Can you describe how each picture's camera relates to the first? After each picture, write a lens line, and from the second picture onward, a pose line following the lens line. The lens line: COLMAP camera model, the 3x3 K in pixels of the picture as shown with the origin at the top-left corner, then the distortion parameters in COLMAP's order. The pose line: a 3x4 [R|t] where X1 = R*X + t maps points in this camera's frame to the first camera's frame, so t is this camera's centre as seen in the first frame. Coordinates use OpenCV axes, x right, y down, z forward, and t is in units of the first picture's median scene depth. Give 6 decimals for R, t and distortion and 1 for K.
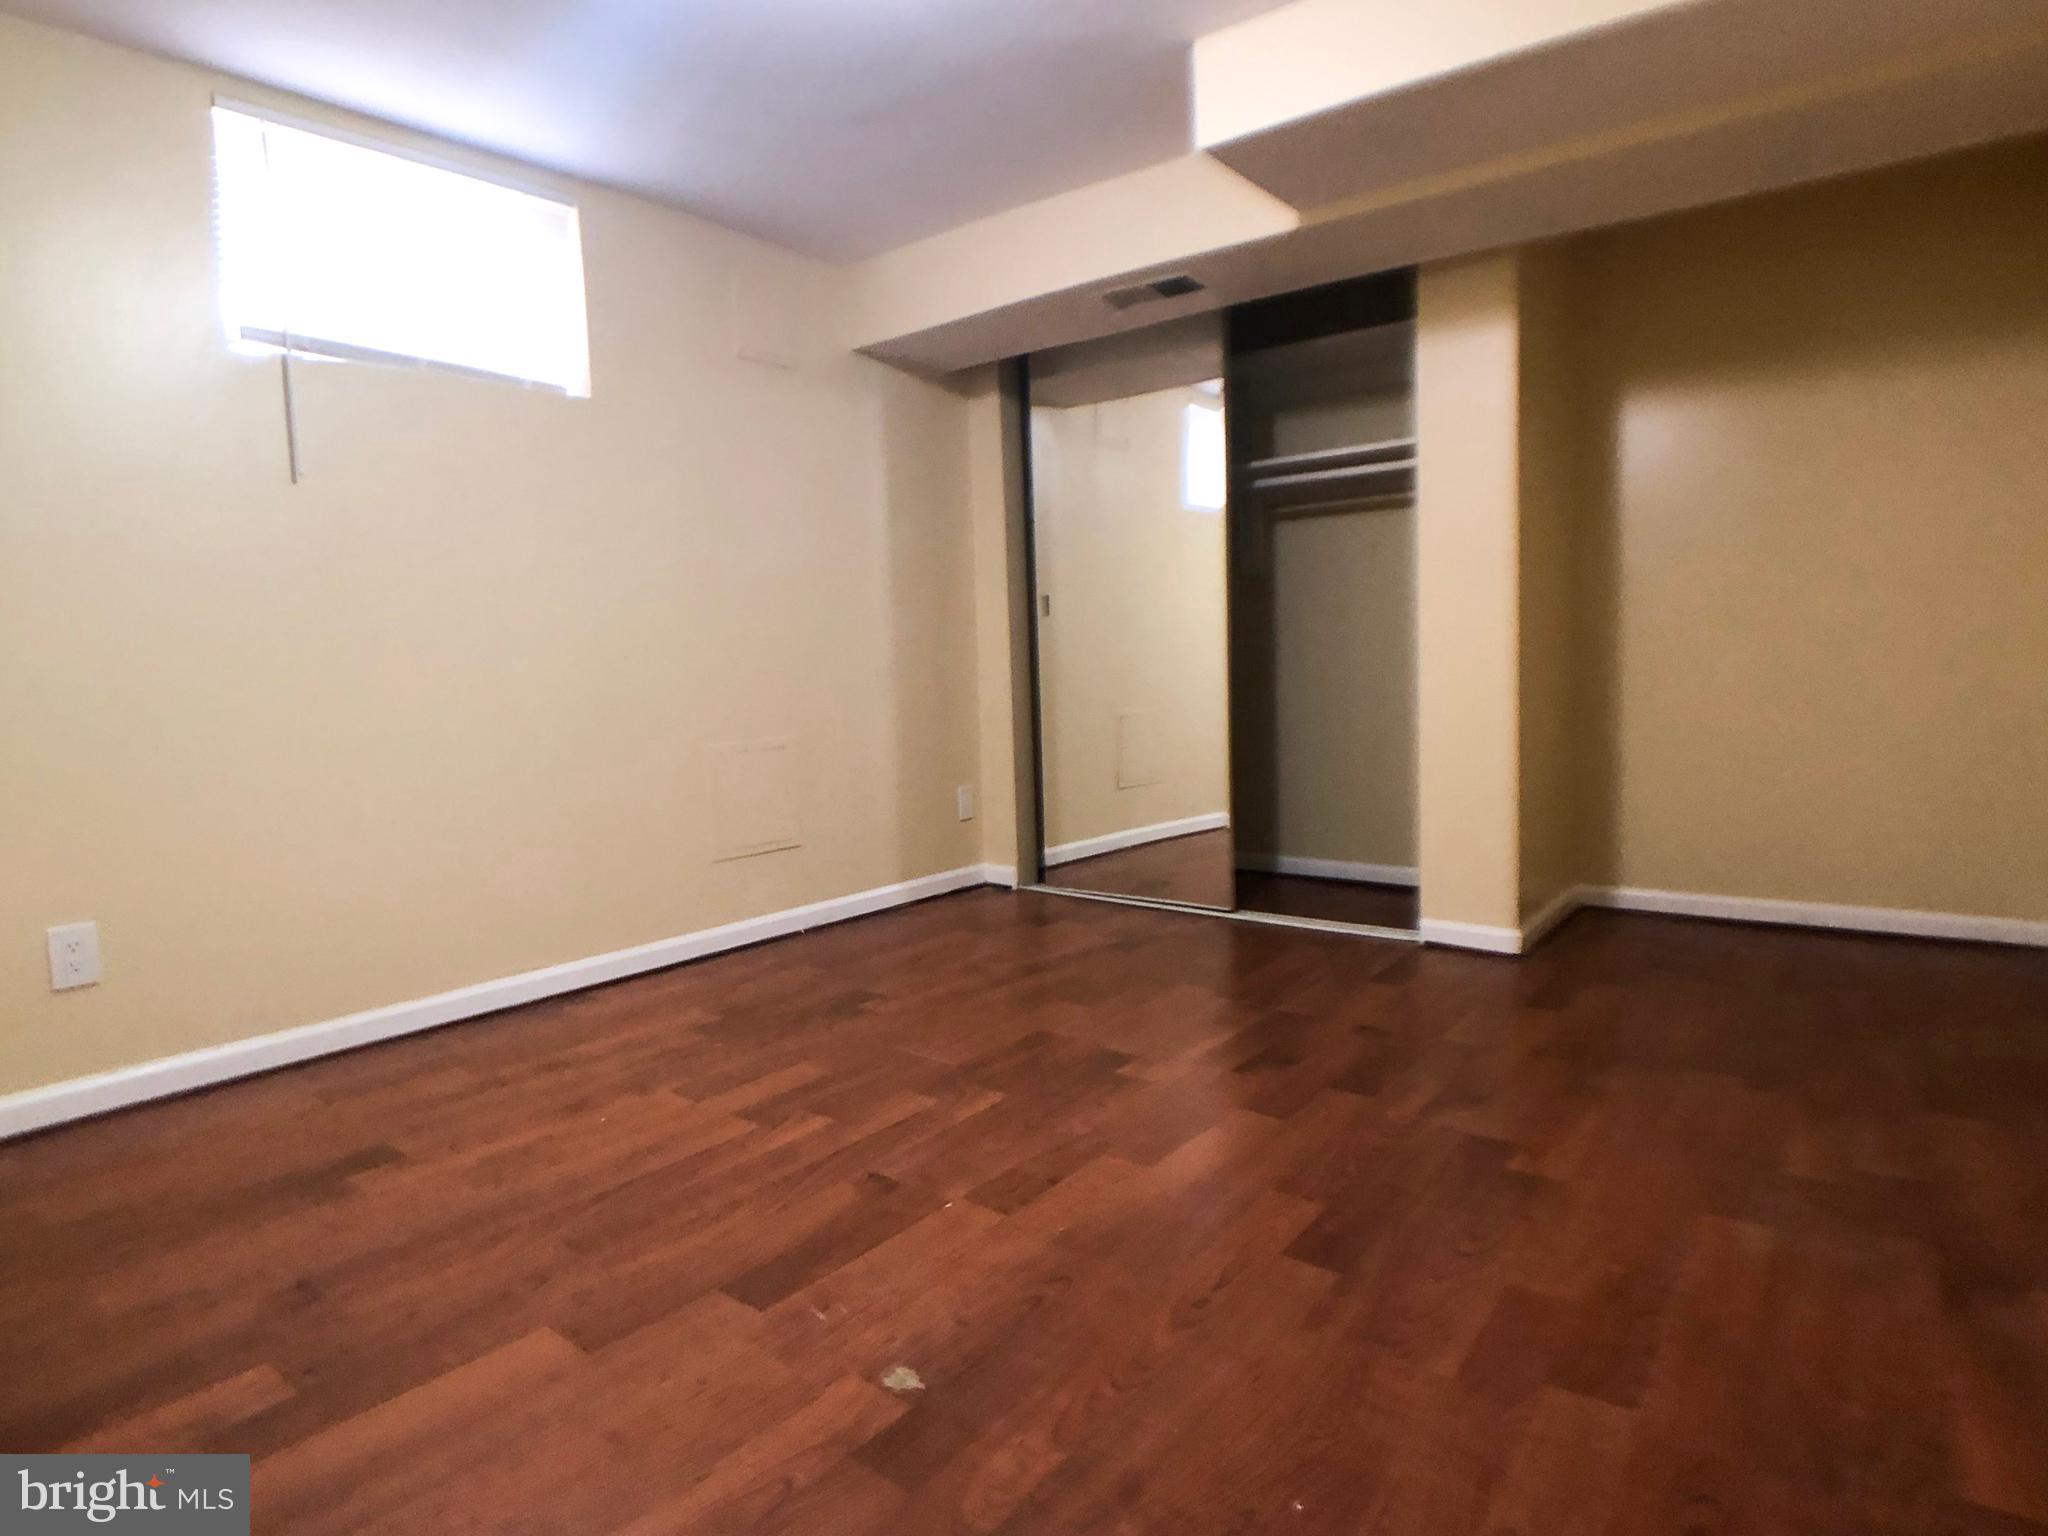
lens RADIAL K [[1152.1, 0, 996.4], [0, 1152.1, 790.3], [0, 0, 1]] dist [-0.053641, 0.003142]
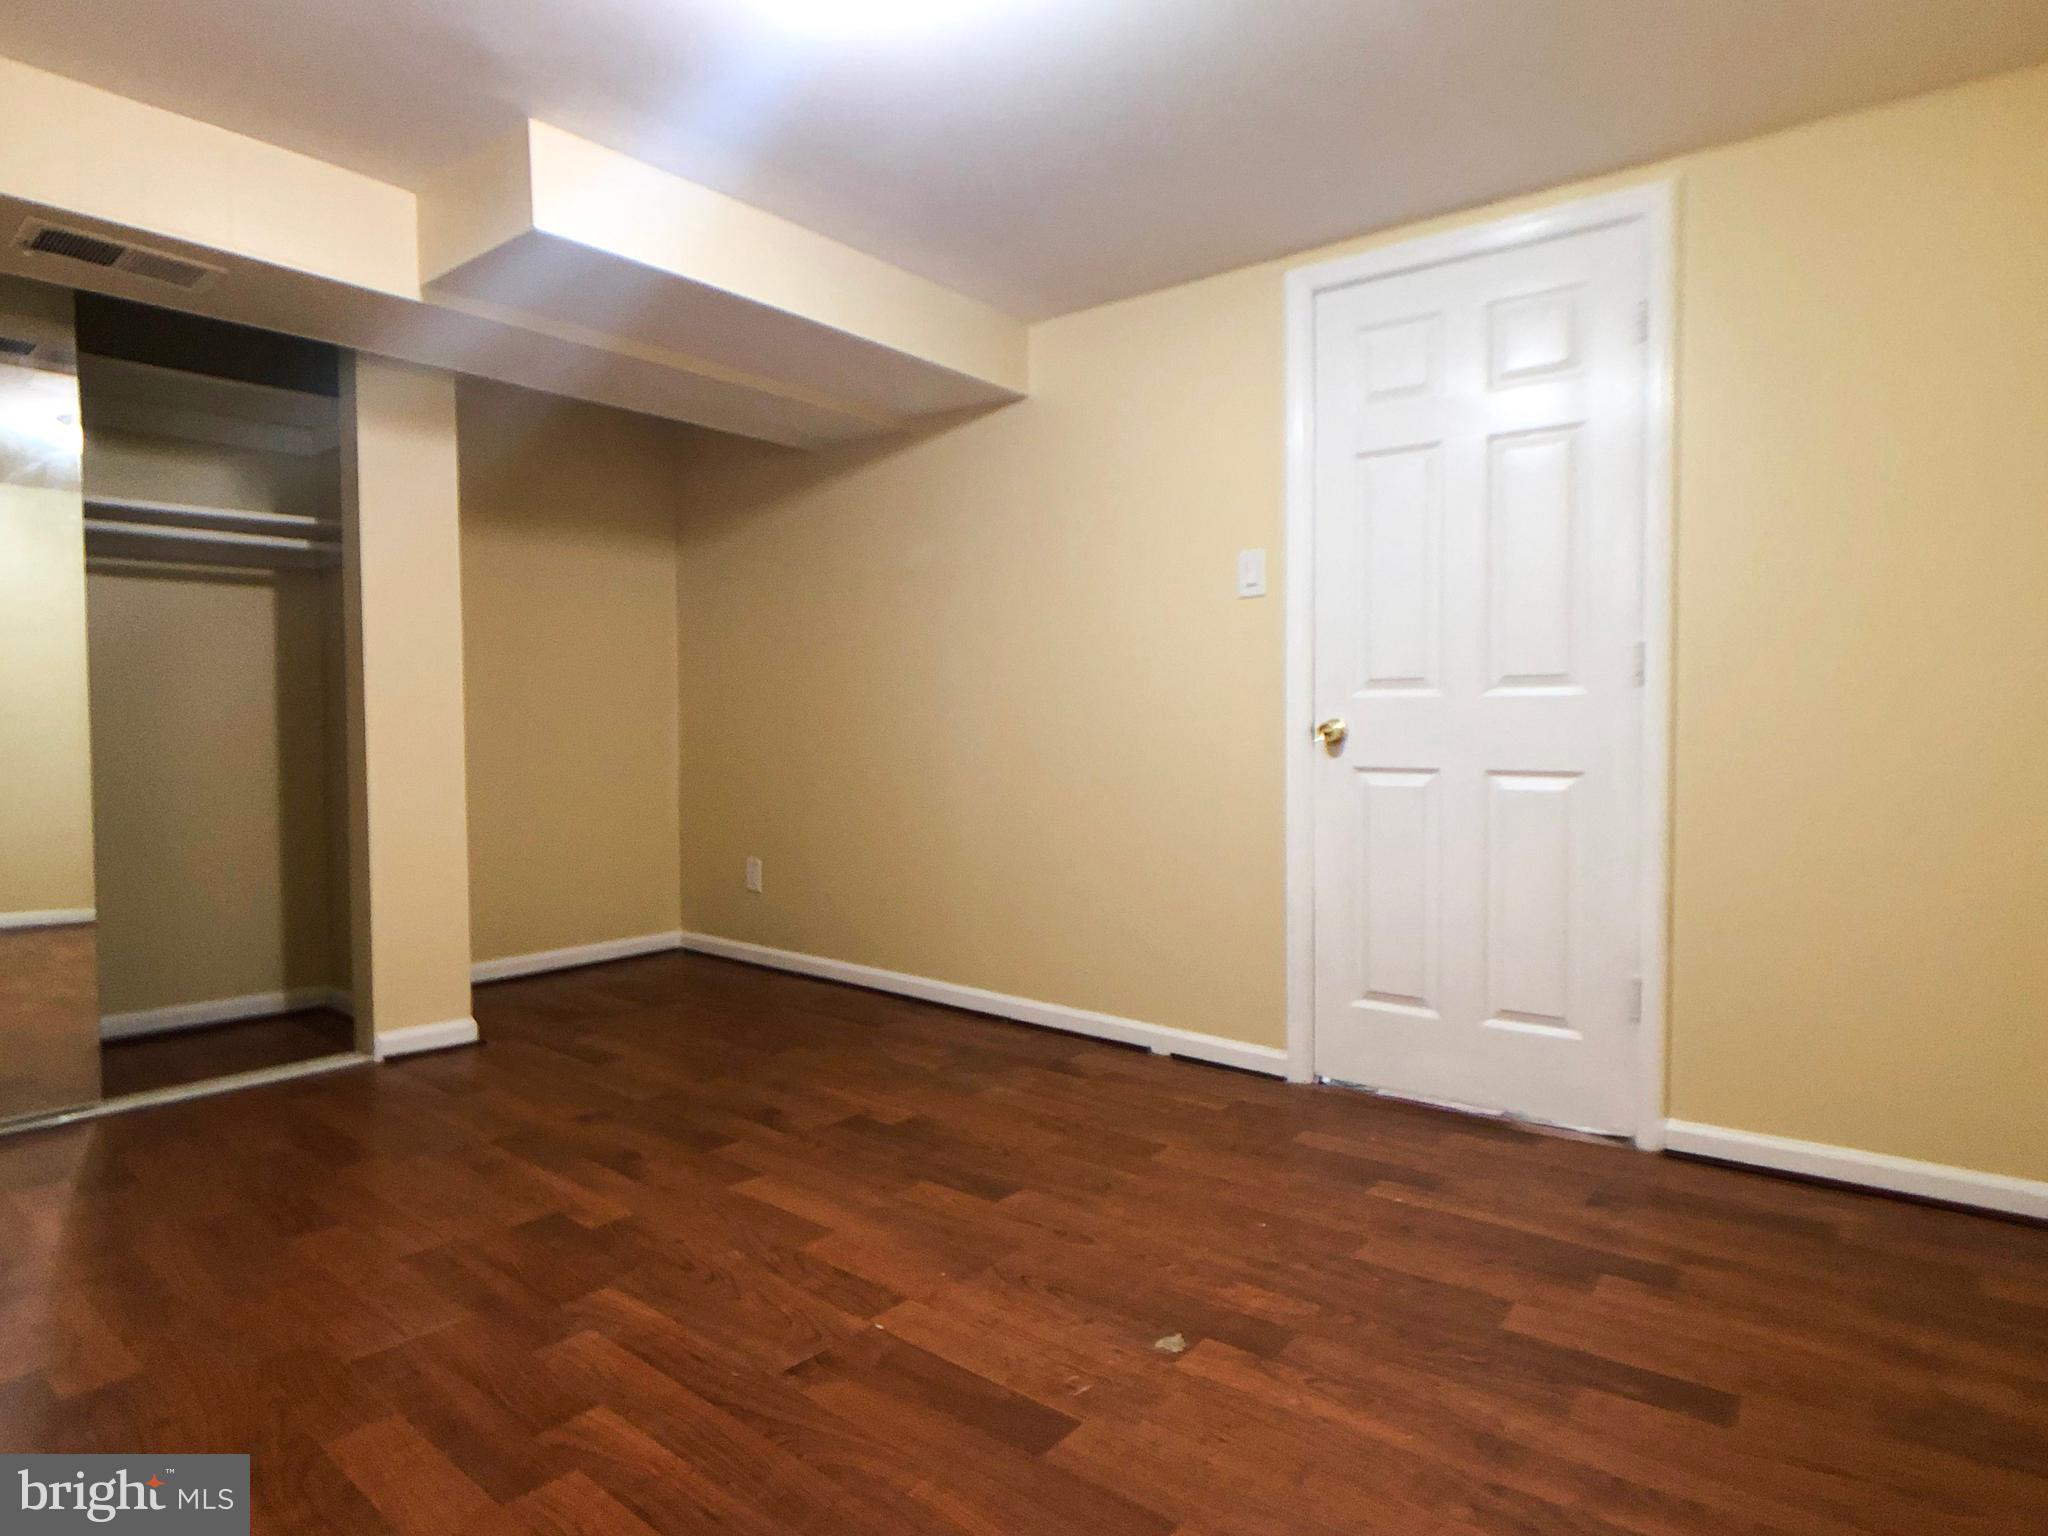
lens RADIAL K [[1152.1, 0, 996.4], [0, 1152.1, 790.3], [0, 0, 1]] dist [-0.053641, 0.003142]
pose [[-0.012676, -0.014356, 0.999817, -0.981558], [0.097769, 0.995088, 0.015528, -0.091335], [-0.995128, 0.097948, -0.011210, 0.854434]]
